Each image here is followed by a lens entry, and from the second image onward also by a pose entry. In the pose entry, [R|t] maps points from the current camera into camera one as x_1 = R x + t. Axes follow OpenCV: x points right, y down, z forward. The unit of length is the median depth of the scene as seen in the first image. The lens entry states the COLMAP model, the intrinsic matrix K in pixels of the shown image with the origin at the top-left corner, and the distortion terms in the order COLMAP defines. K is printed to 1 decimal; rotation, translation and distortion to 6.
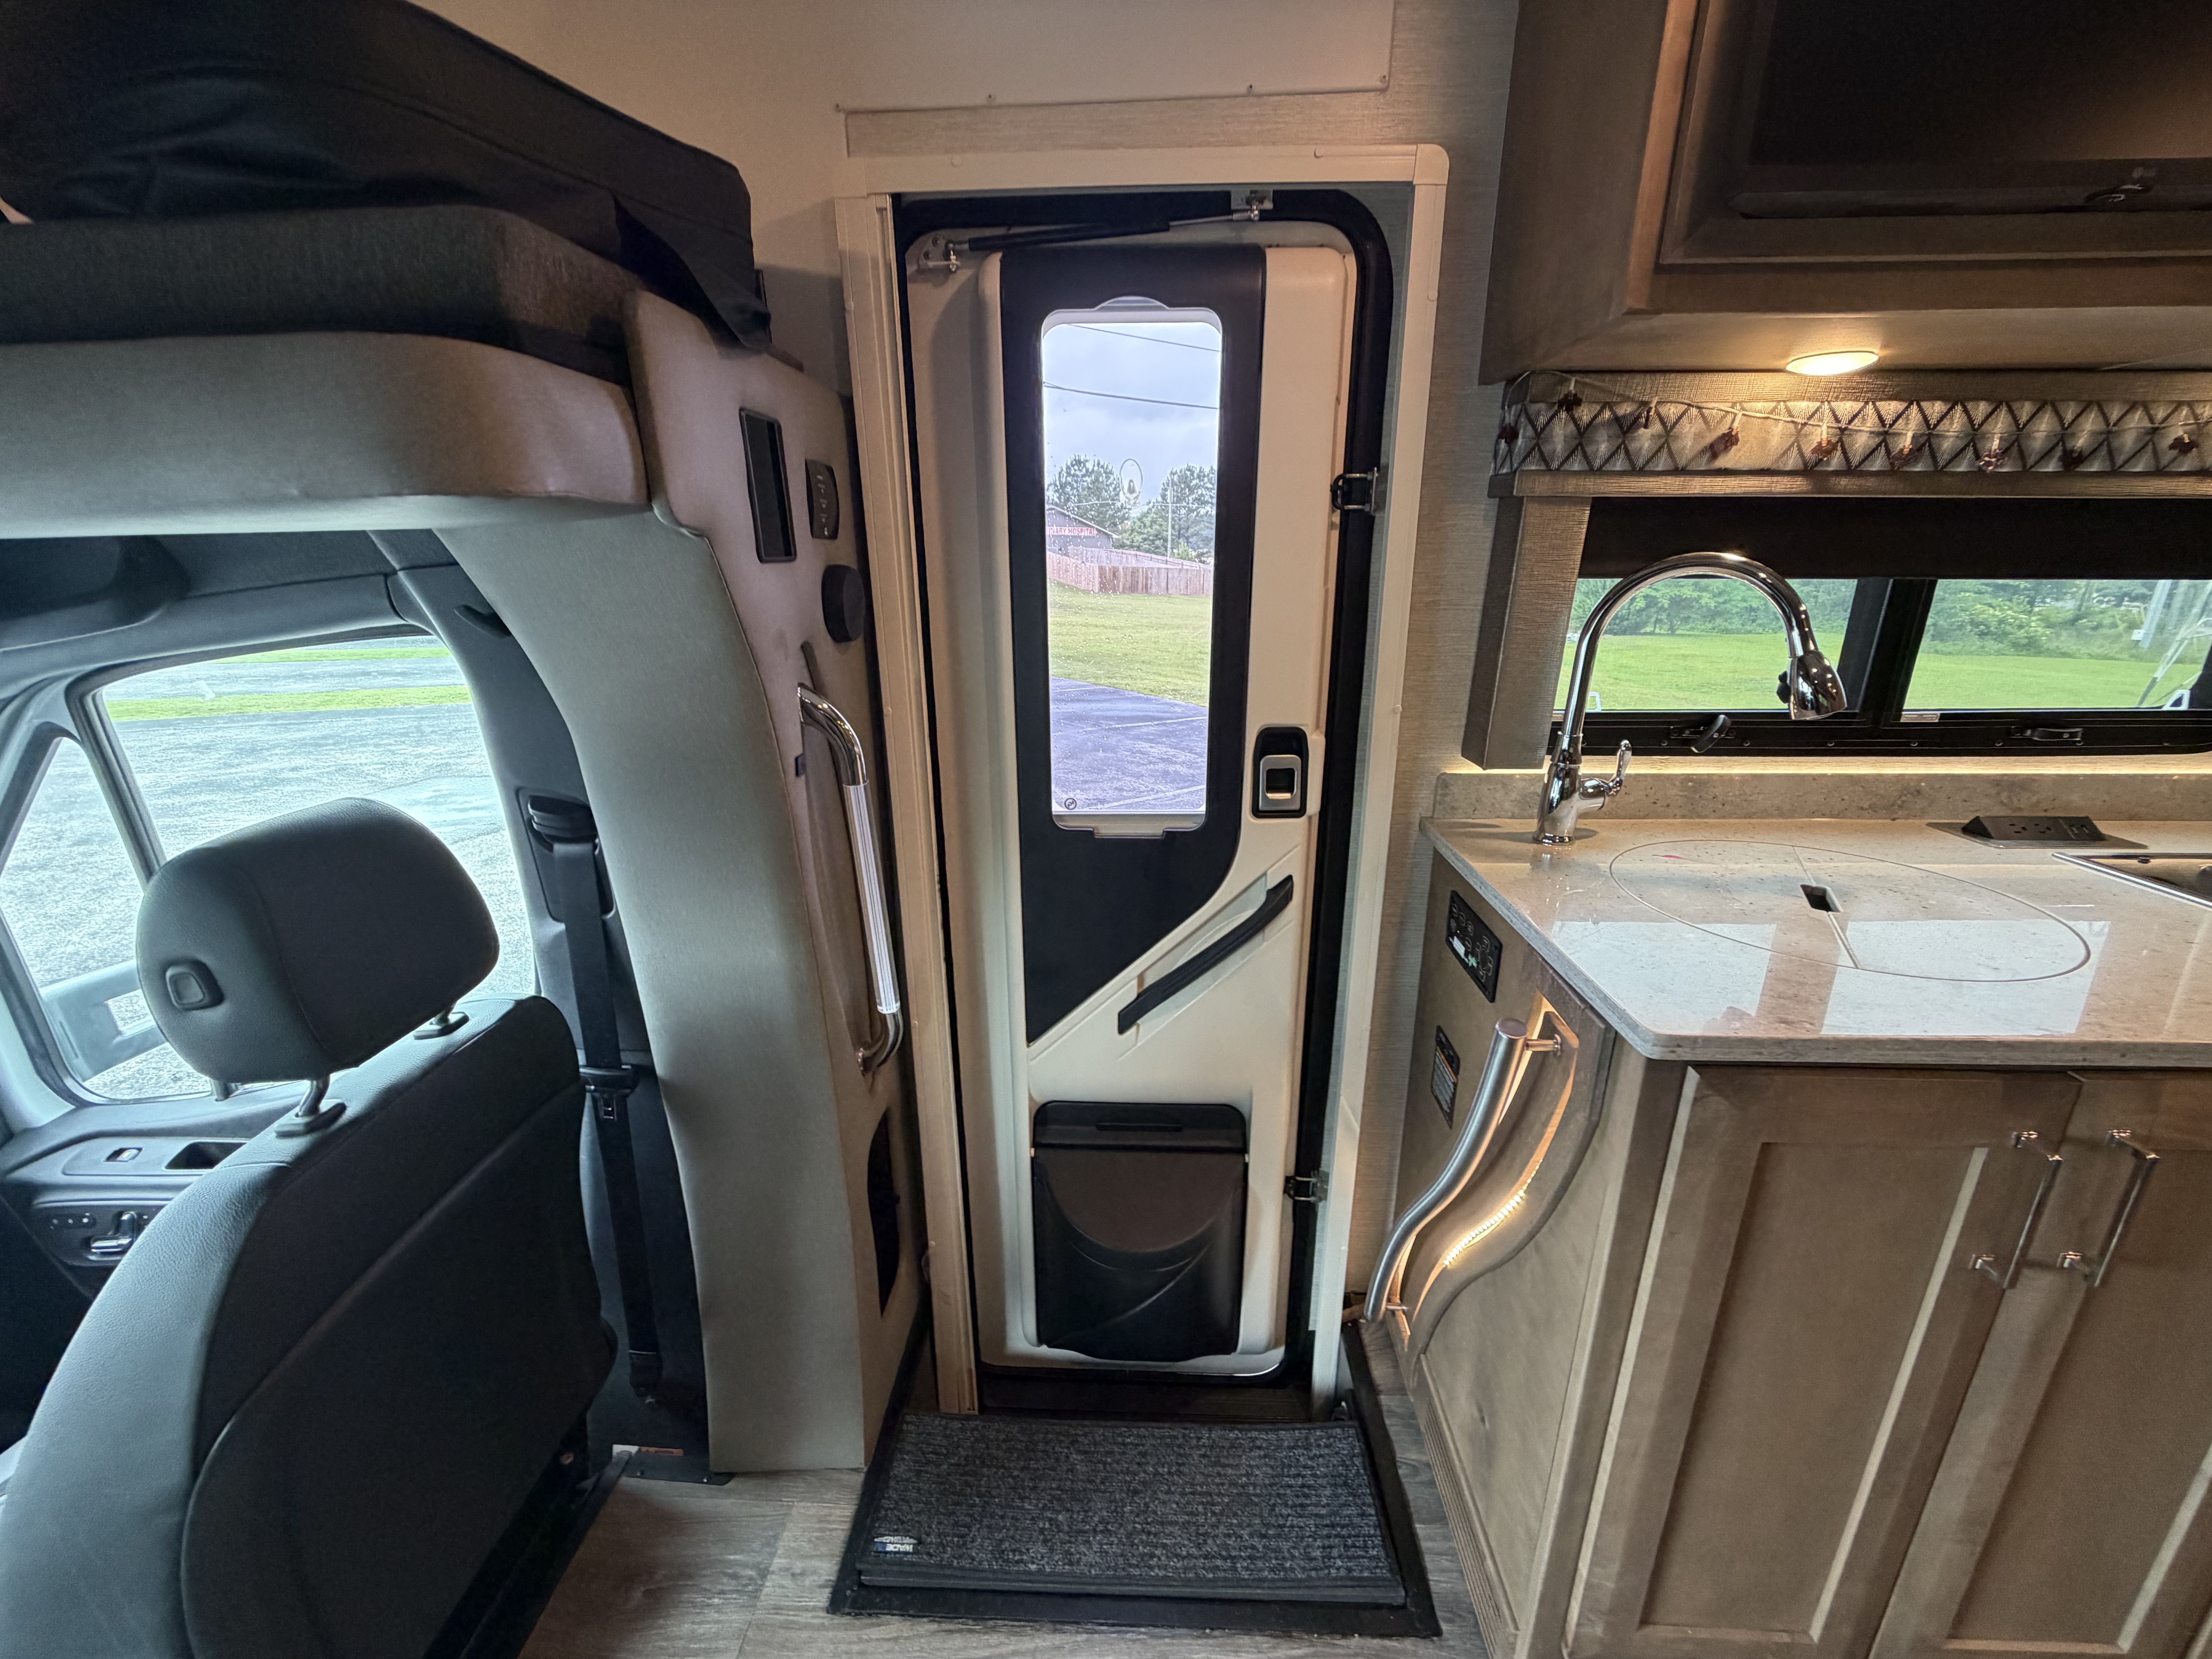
lens RADIAL K [[881.5, 0, 1098.6], [0, 881.5, 835.5], [0, 0, 1]] dist [-0.001629, 0.000918]
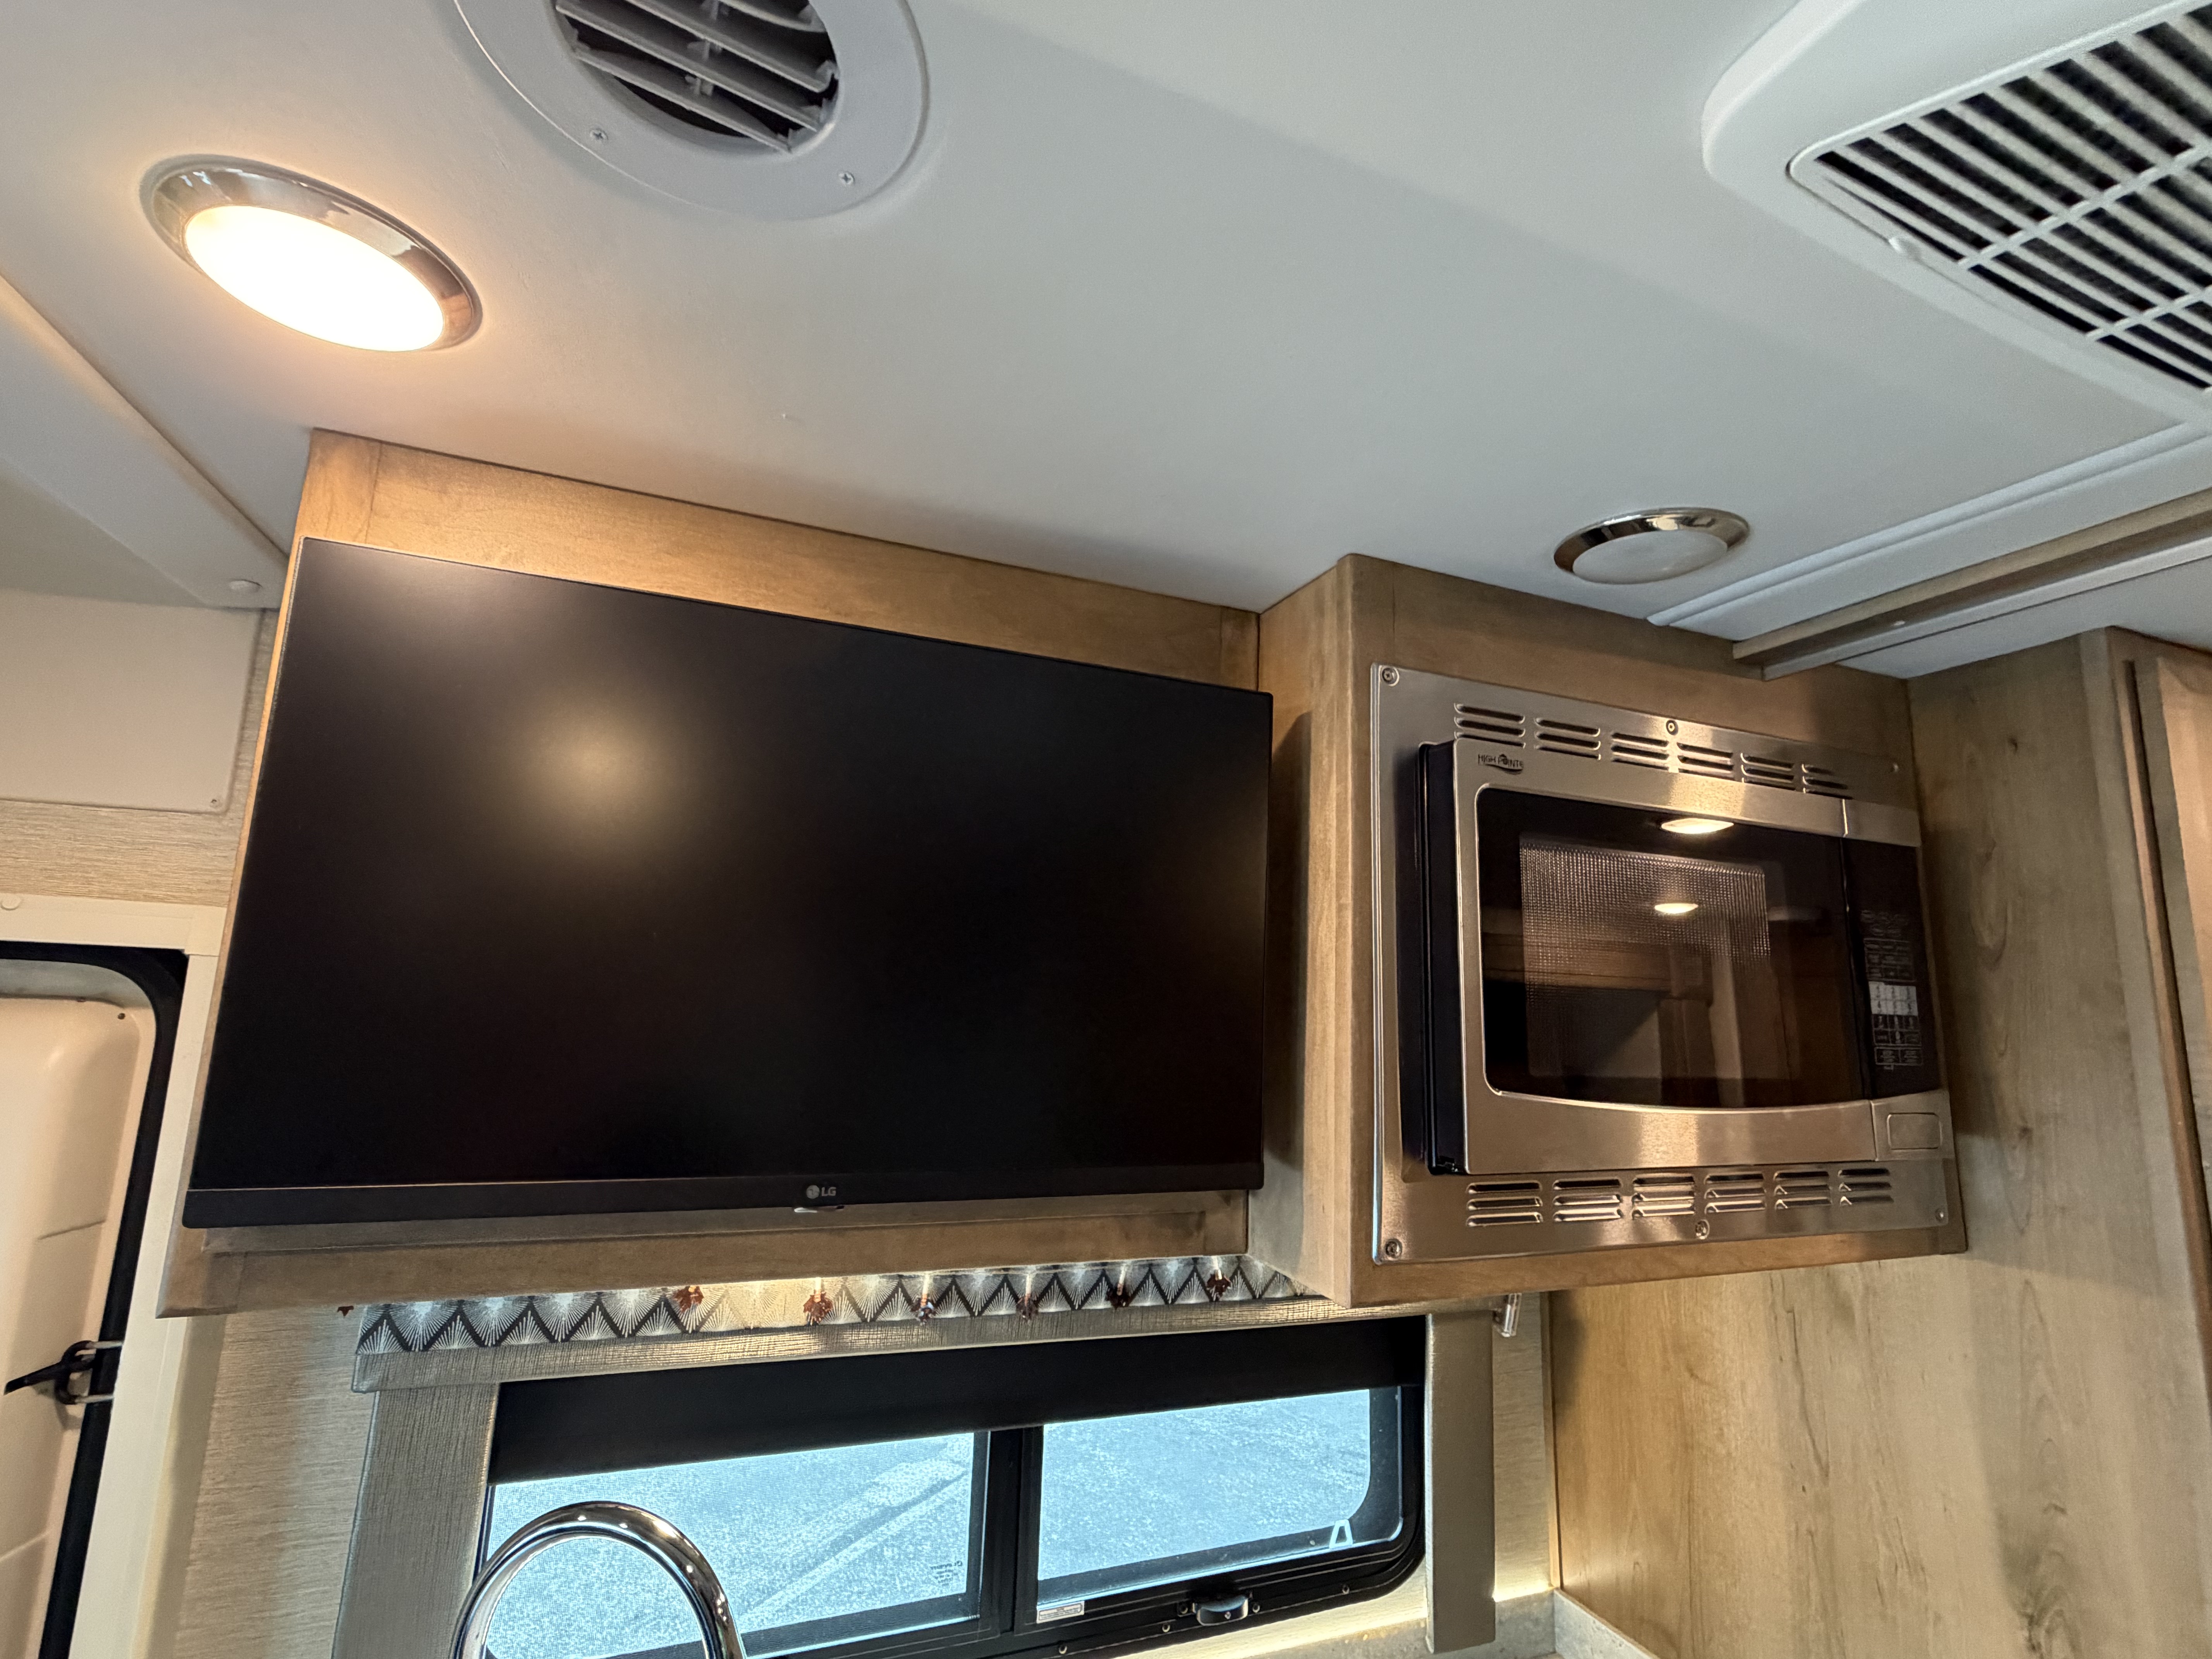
lens RADIAL K [[1014.6, 0, 1121.2], [0, 1014.6, 815.9], [0, 0, 1]] dist [-0.002997, 0.001211]
pose [[0.915440, 0.109633, 0.387234, 0.664378], [0.082216, 0.890945, -0.446606, -0.393273], [-0.393967, 0.440678, 0.806593, 0.019209]]
